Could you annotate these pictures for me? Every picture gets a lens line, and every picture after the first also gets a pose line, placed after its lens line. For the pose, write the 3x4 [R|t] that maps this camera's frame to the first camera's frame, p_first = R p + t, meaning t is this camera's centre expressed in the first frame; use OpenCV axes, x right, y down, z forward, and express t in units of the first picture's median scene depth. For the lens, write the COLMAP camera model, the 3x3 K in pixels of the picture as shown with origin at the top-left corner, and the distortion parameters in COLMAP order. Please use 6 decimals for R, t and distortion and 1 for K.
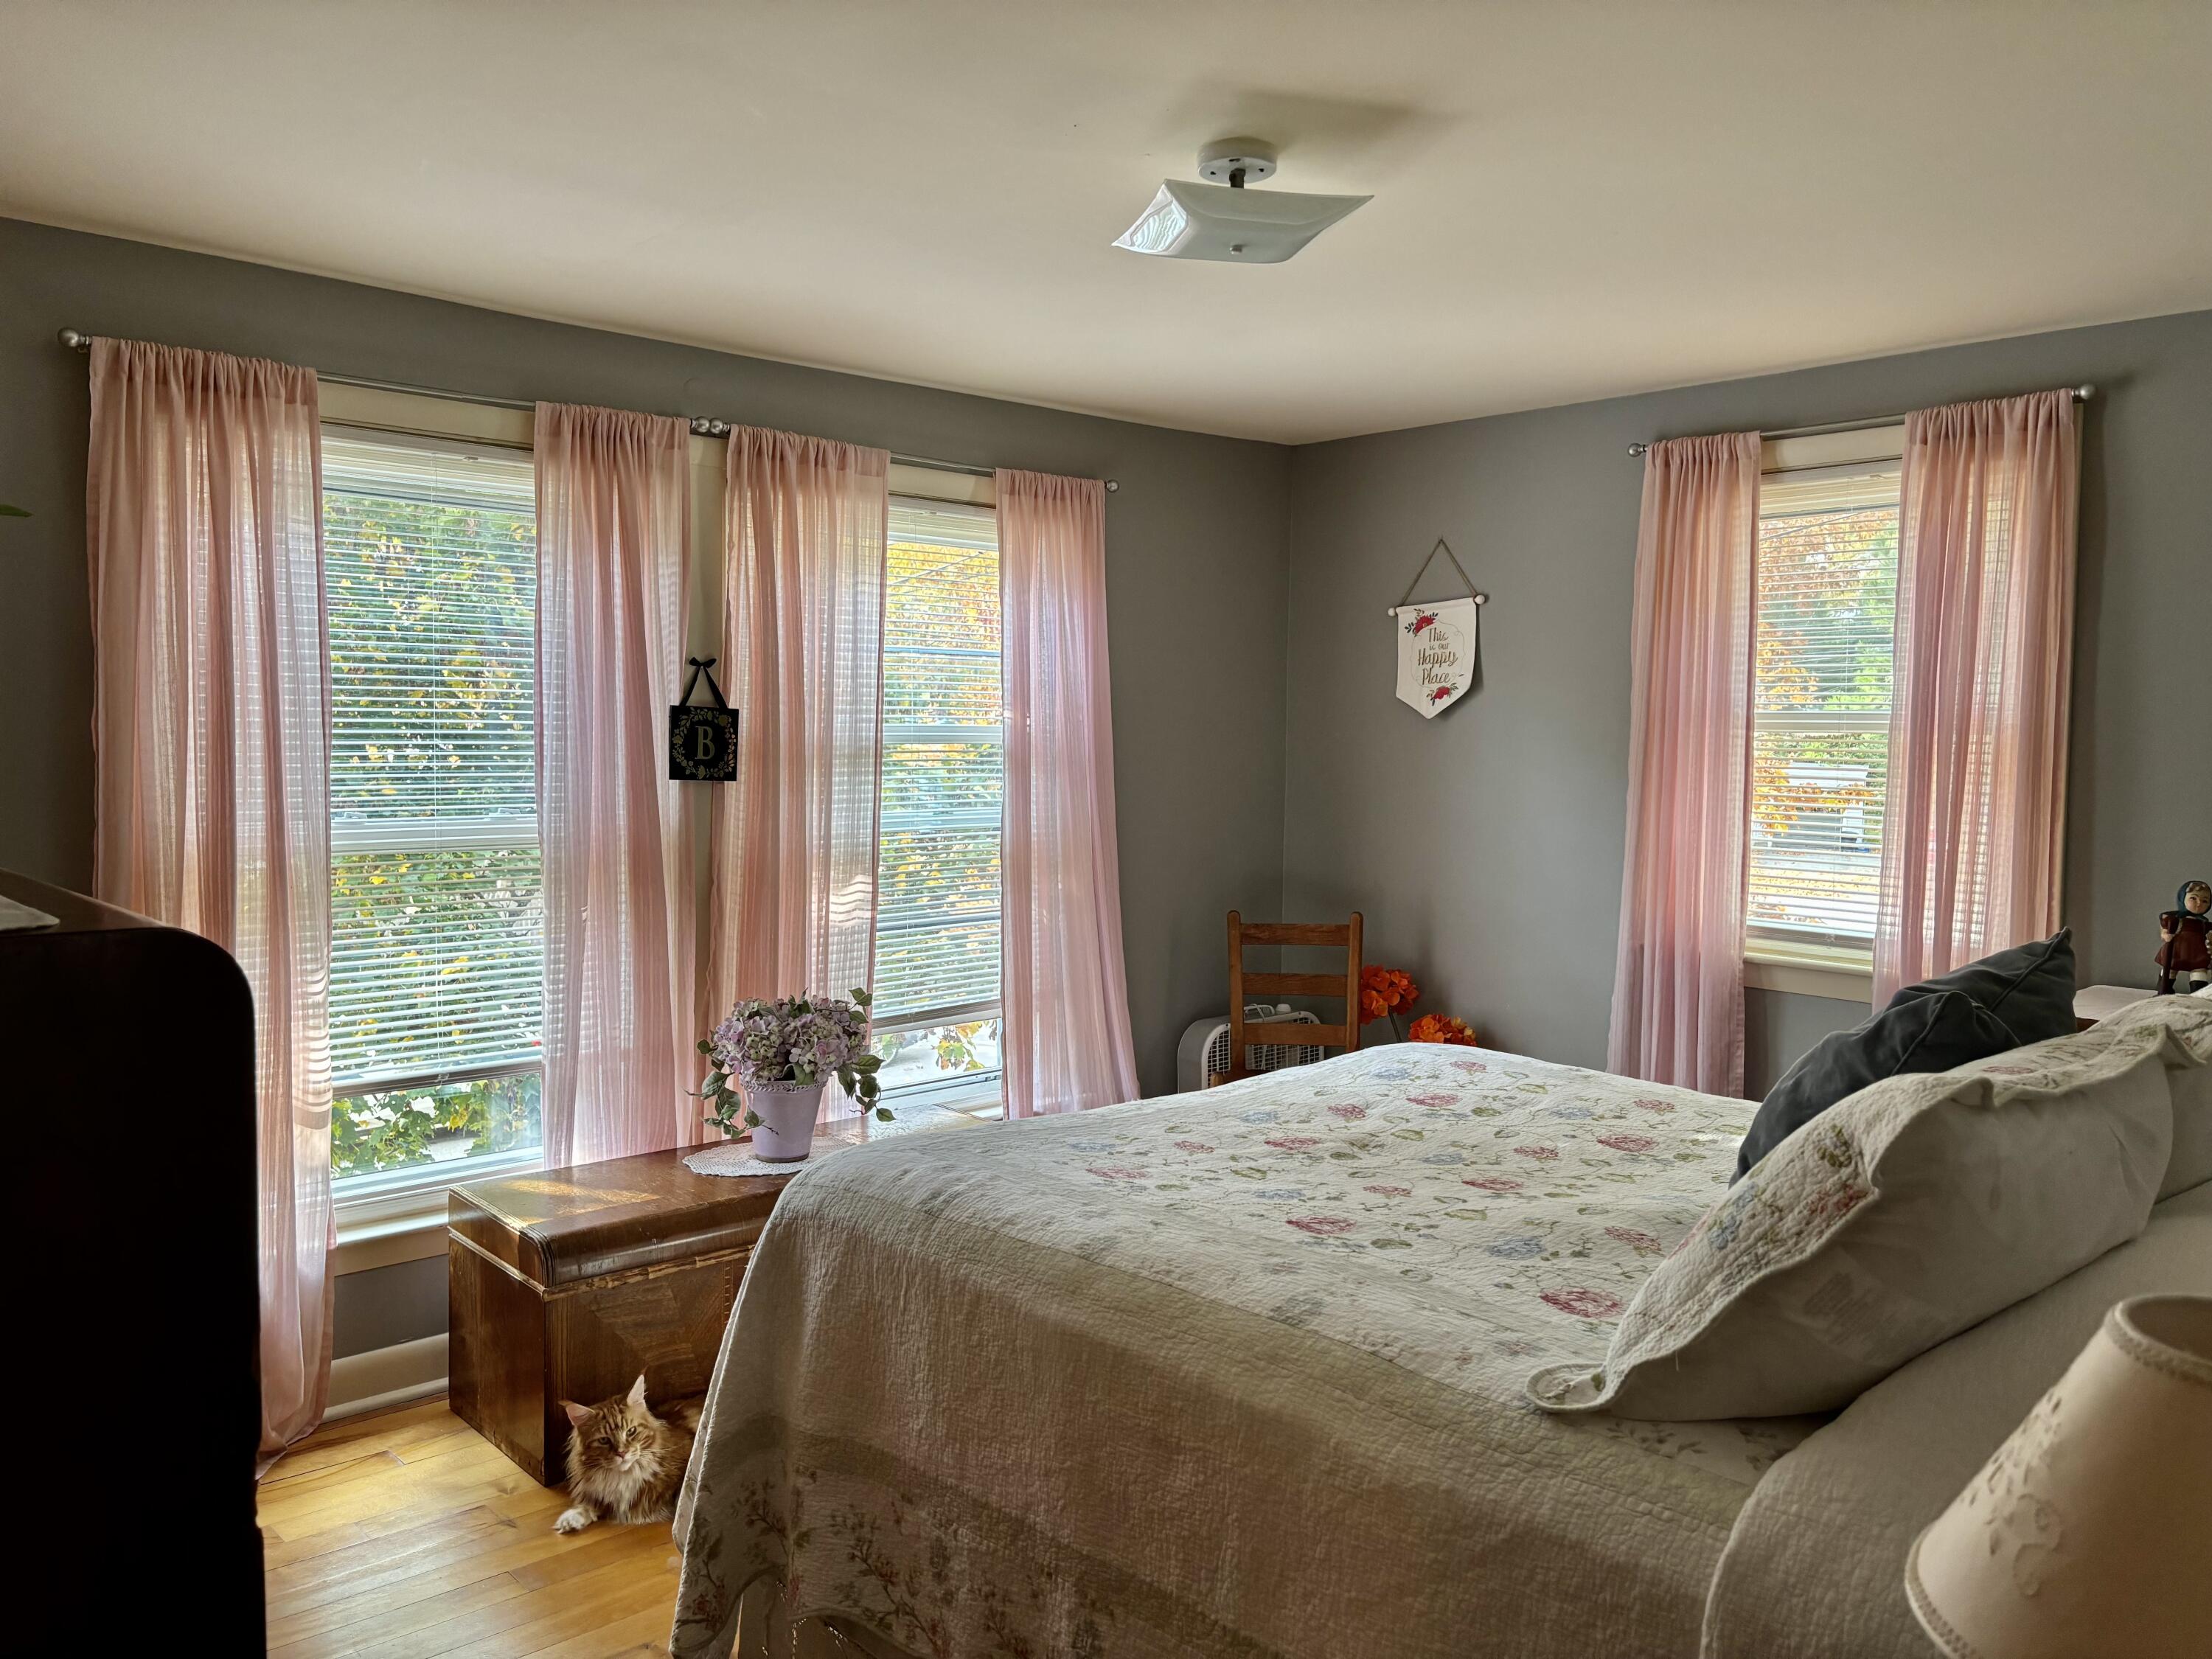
lens RADIAL K [[1676.0, 0, 1106.0], [0, 1676.0, 829.5], [0, 0, 1]] dist [0.048462, -0.134217]
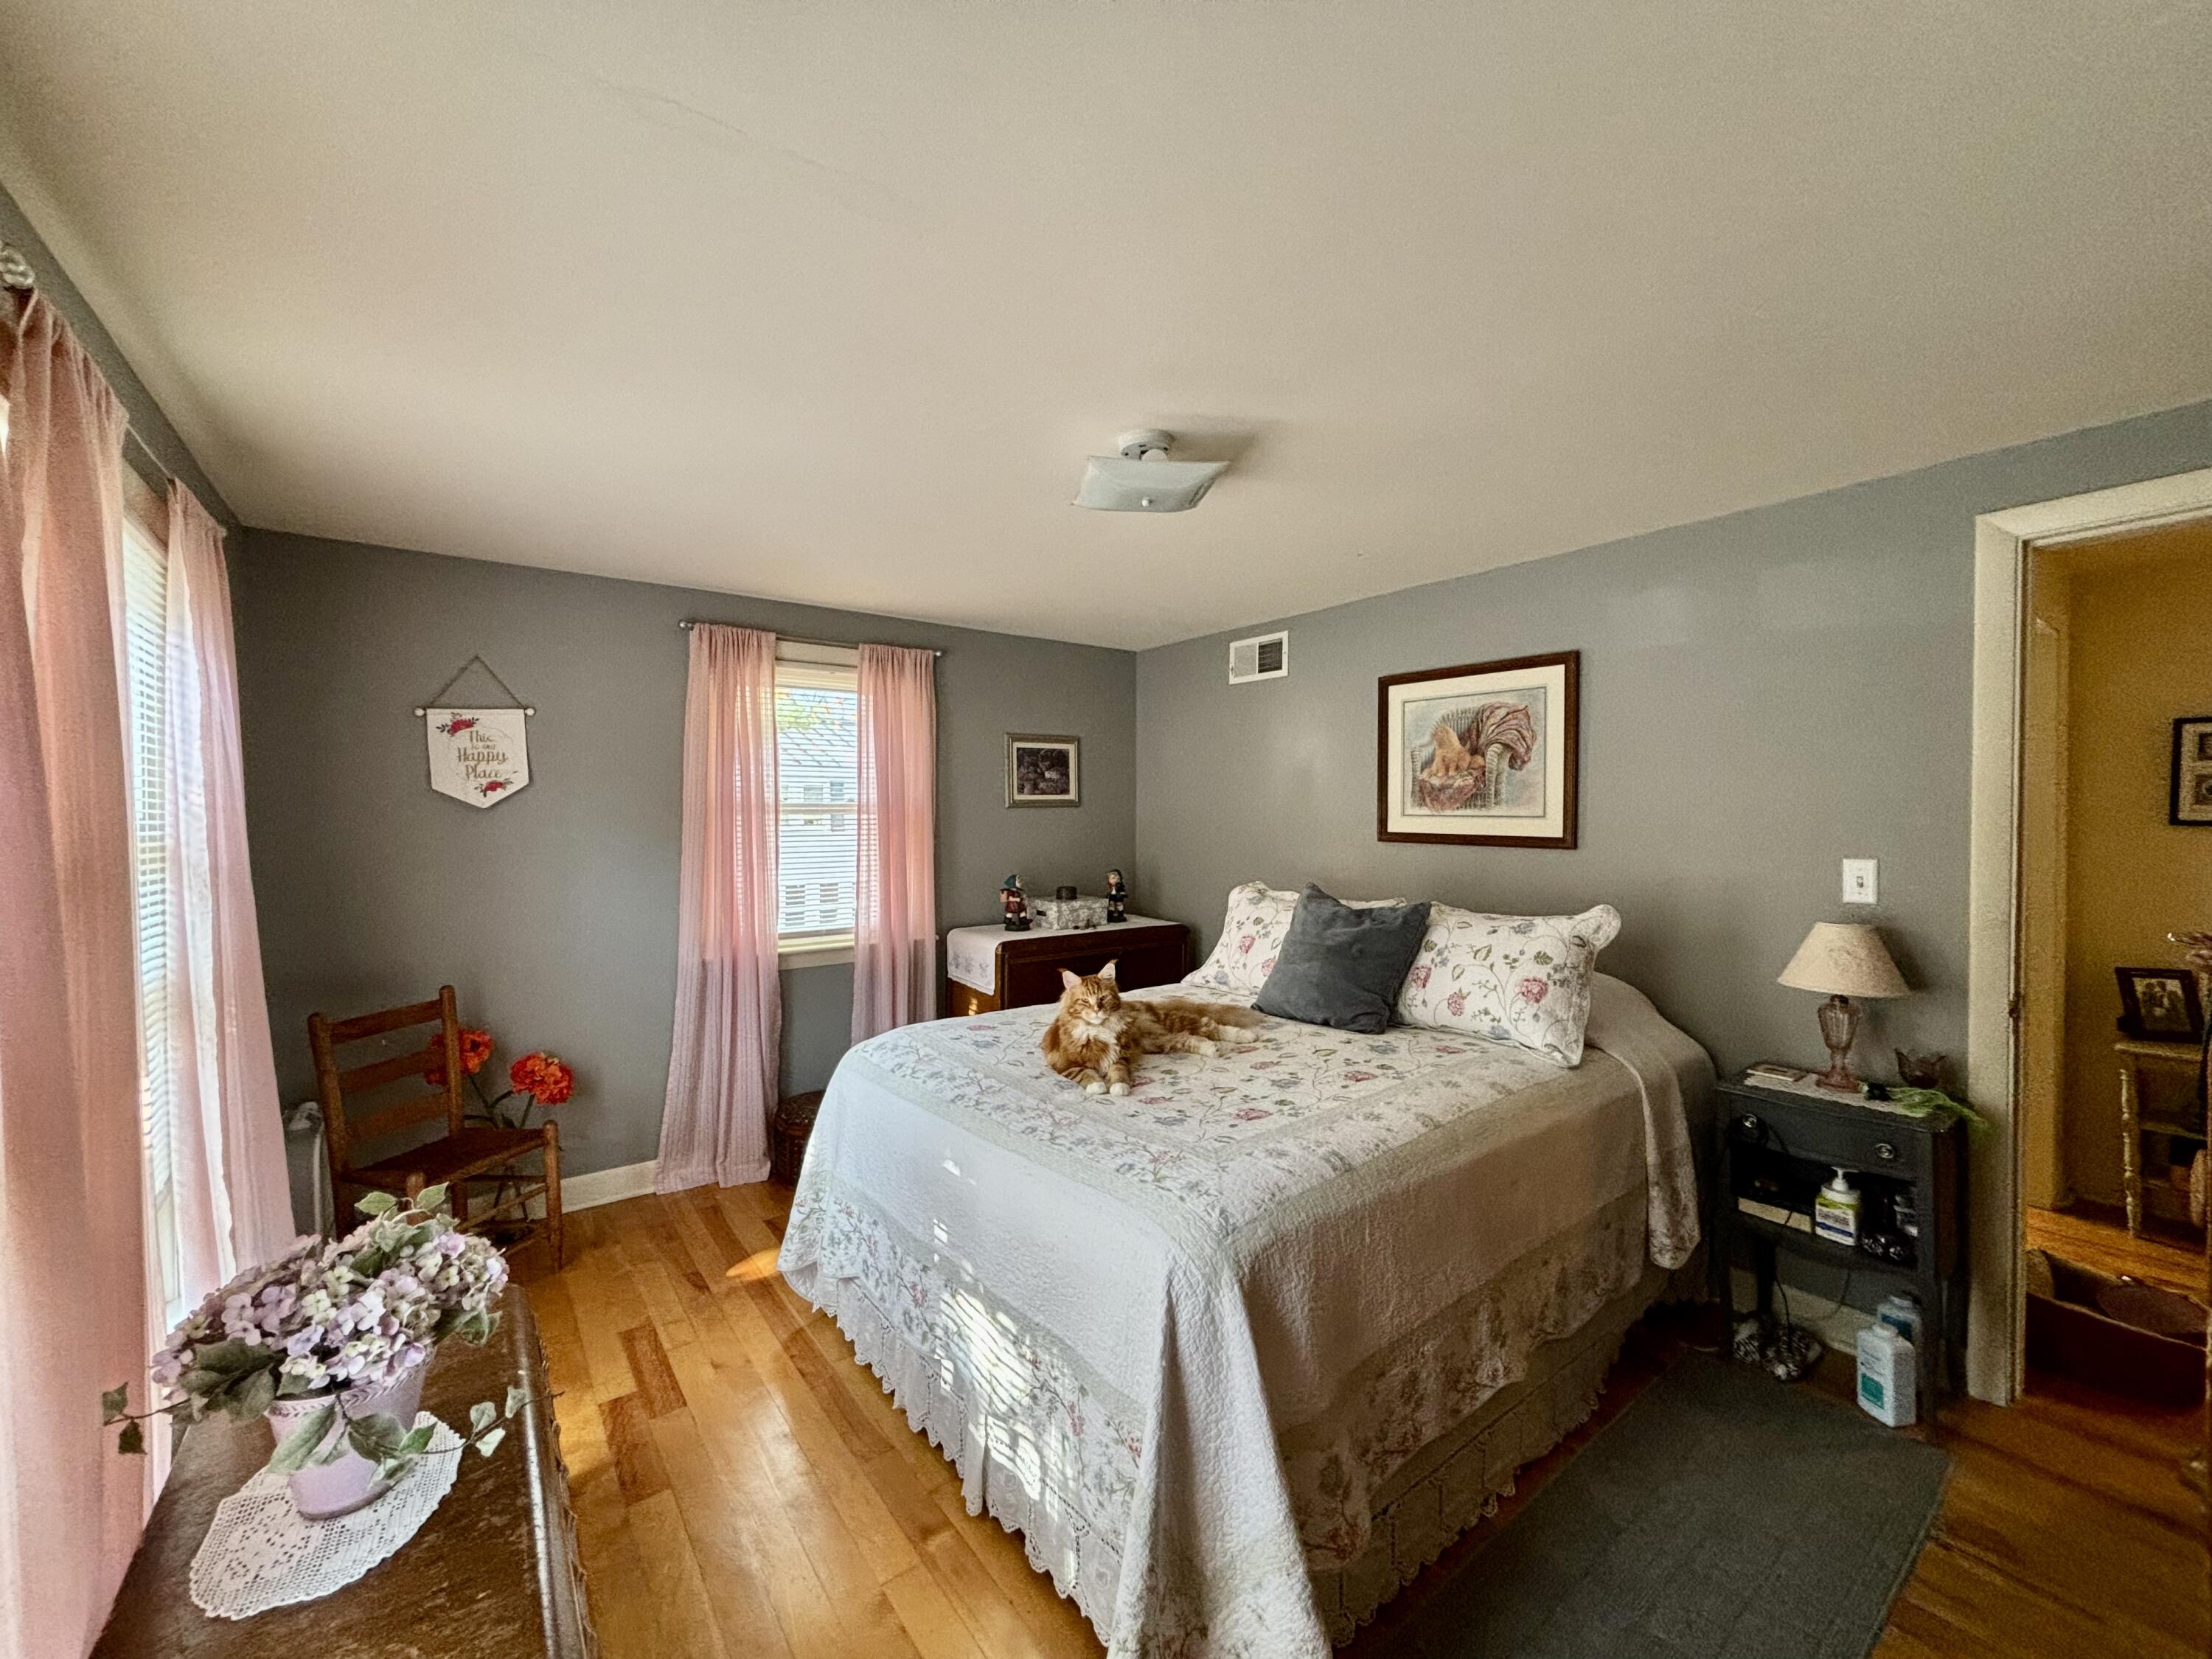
lens RADIAL K [[888.2, 0, 1101.3], [0, 888.2, 824.5], [0, 0, 1]] dist [0.001694, -0.000486]
pose [[0.092975, -0.023383, 0.995394, -0.448198], [0.069235, 0.997456, 0.016964, -0.041200], [-0.993258, 0.067339, 0.094358, 0.599726]]
